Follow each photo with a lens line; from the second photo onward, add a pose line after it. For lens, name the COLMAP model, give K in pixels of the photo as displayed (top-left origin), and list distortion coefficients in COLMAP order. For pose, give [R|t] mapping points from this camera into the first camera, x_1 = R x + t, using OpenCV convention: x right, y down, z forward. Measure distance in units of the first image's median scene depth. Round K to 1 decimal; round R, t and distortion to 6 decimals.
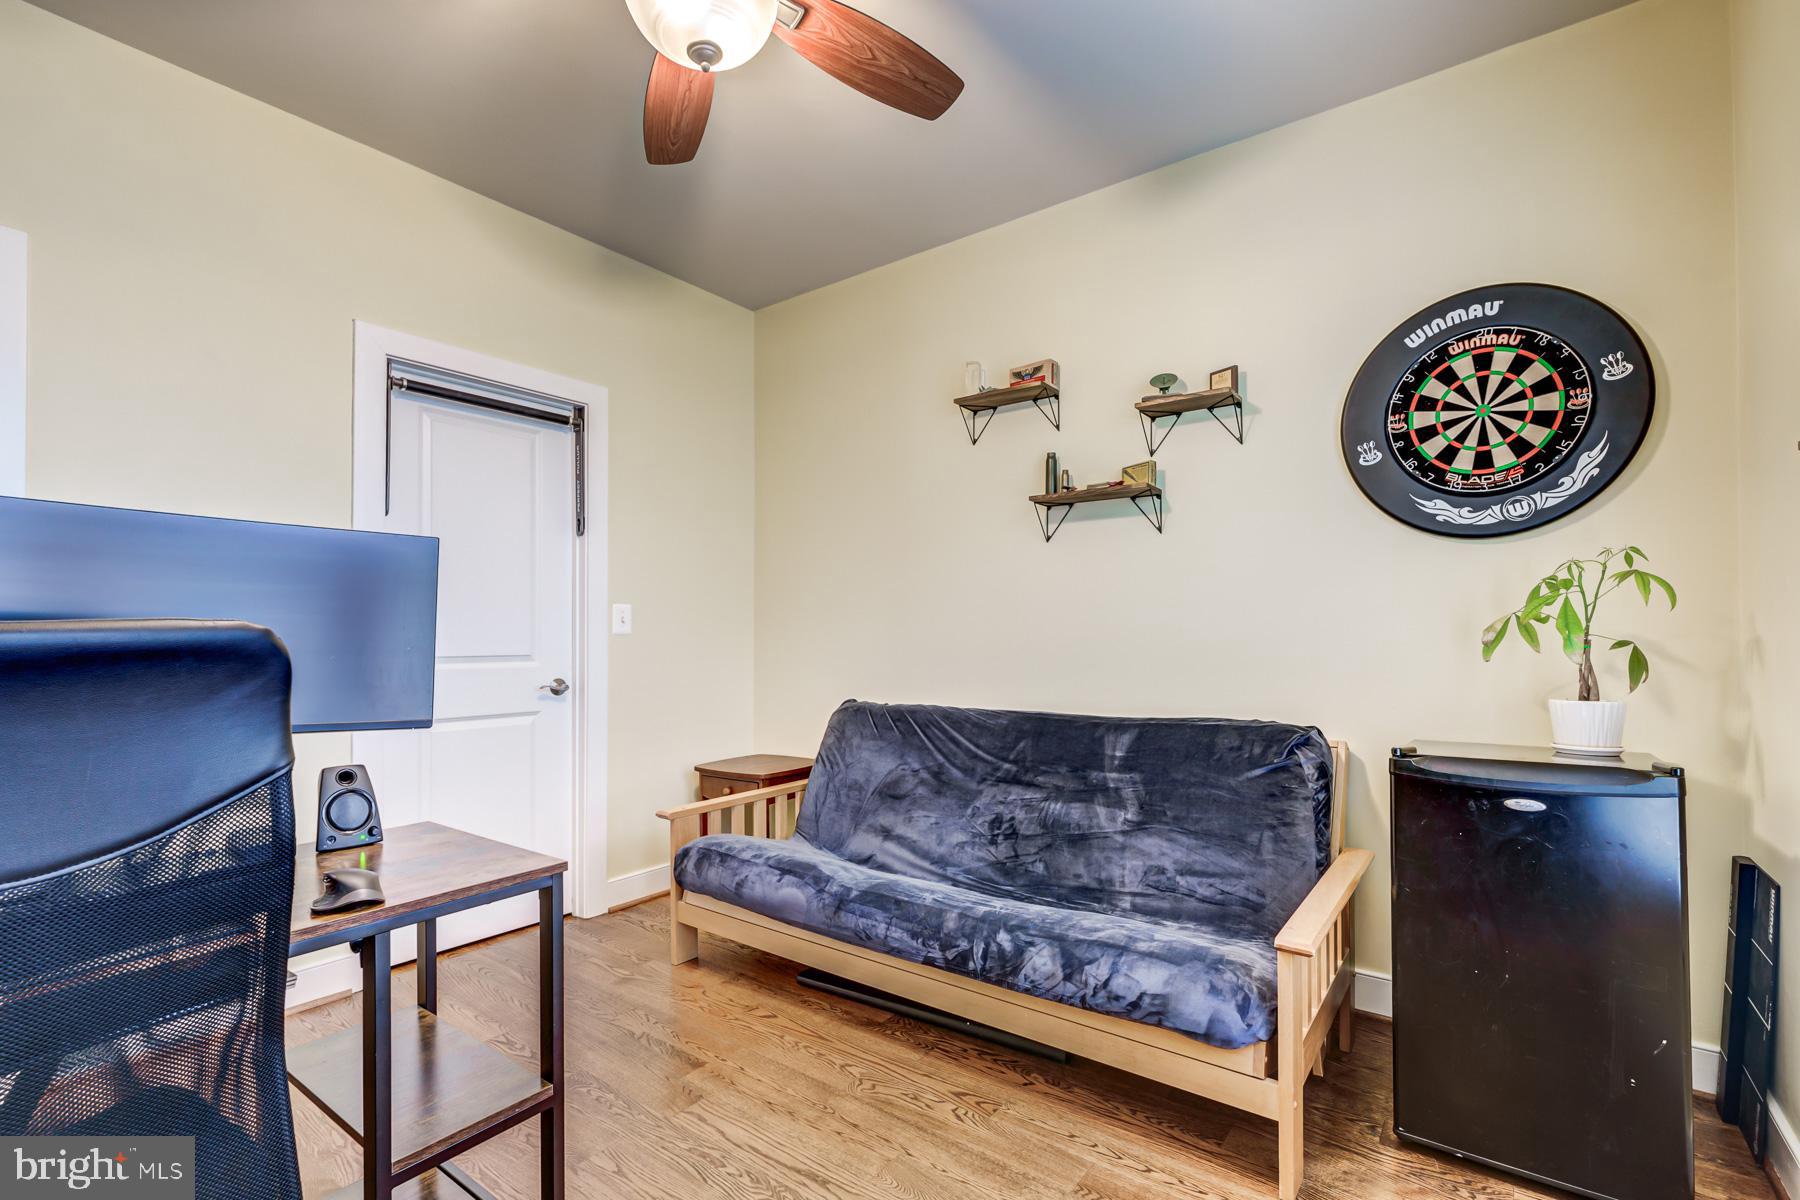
lens RADIAL K [[814.6, 0, 897.3], [0, 814.6, 614.0], [0, 0, 1]] dist [-0.000792, -0.000067]
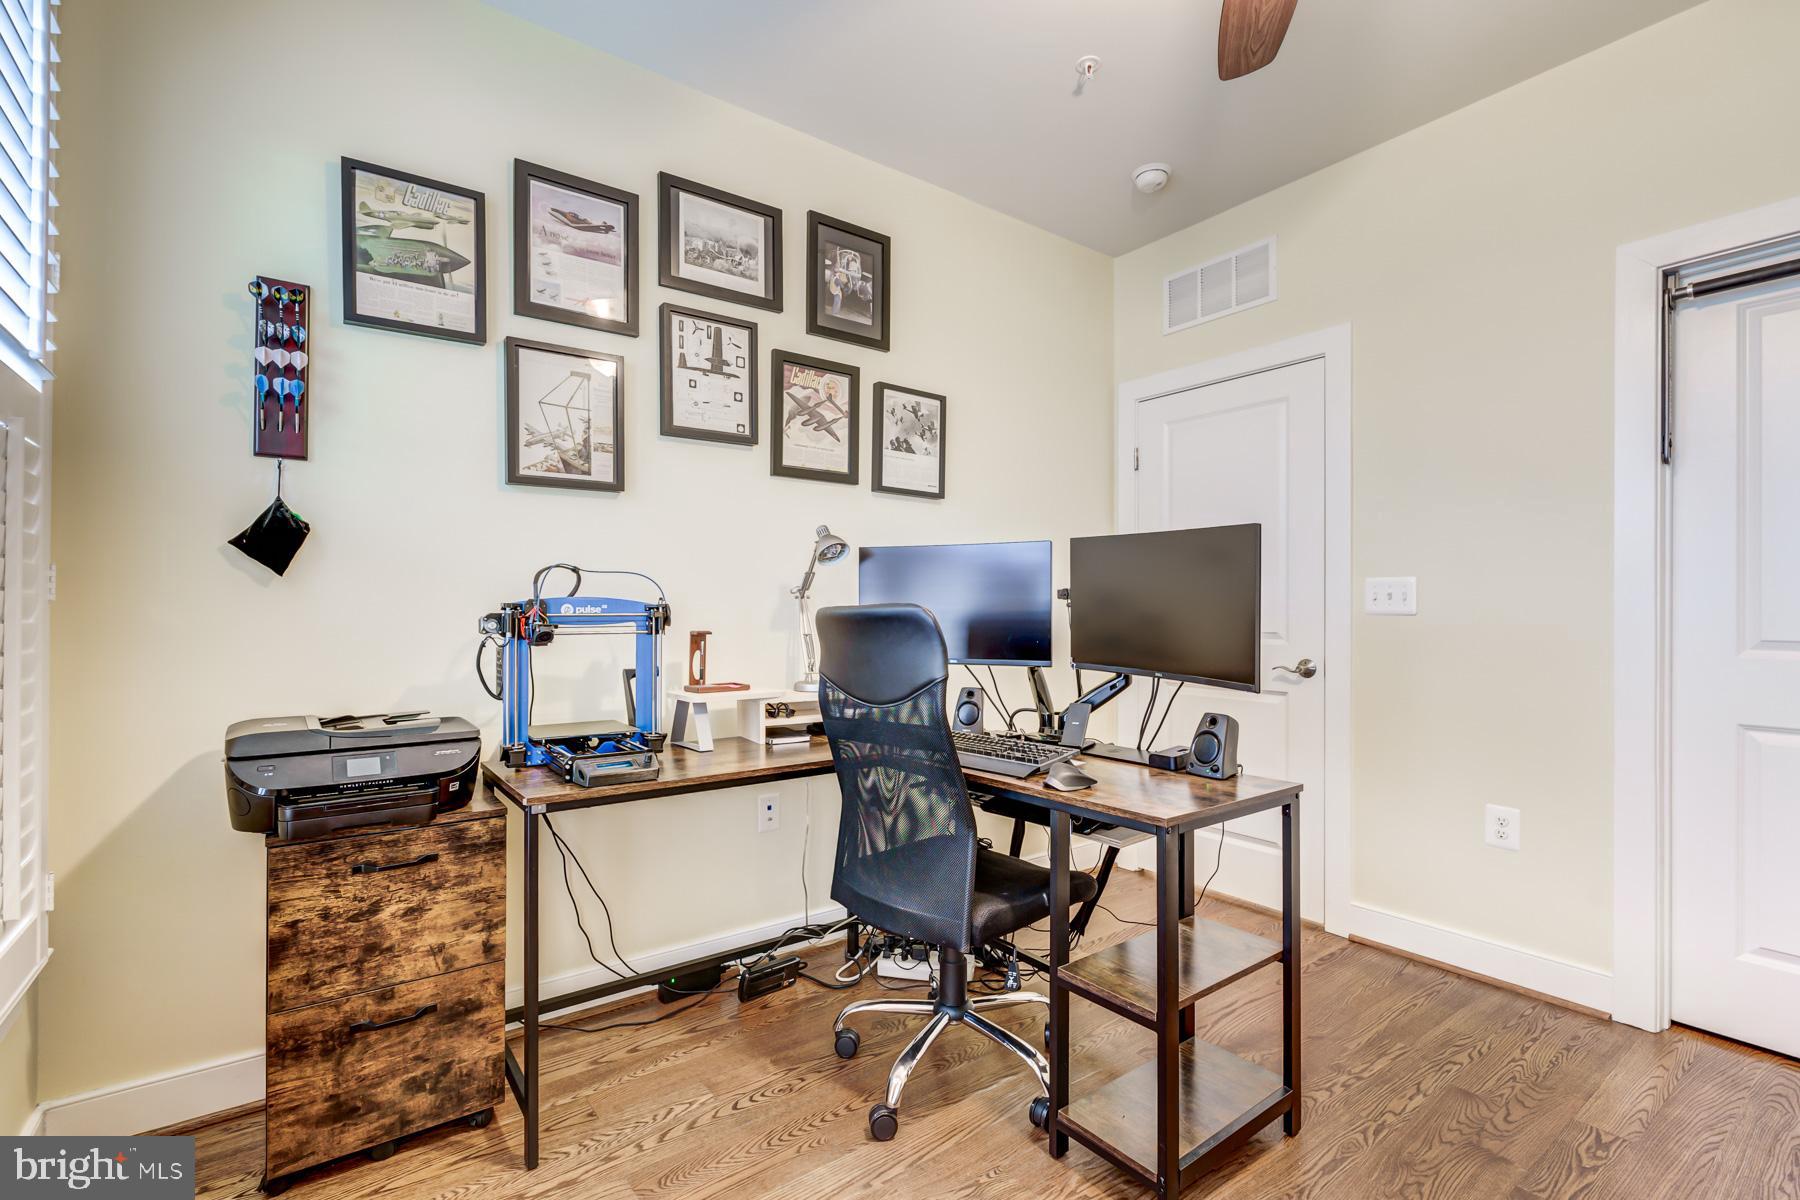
lens RADIAL K [[814.6, 0, 898.5], [0, 814.6, 605.3], [0, 0, 1]] dist [-0.000792, -0.000067]
pose [[-0.291752, 0.001846, -0.956492, 0.624574], [0.020427, 0.999782, -0.004301, 0.011411], [0.956276, -0.020793, -0.291726, 0.845637]]
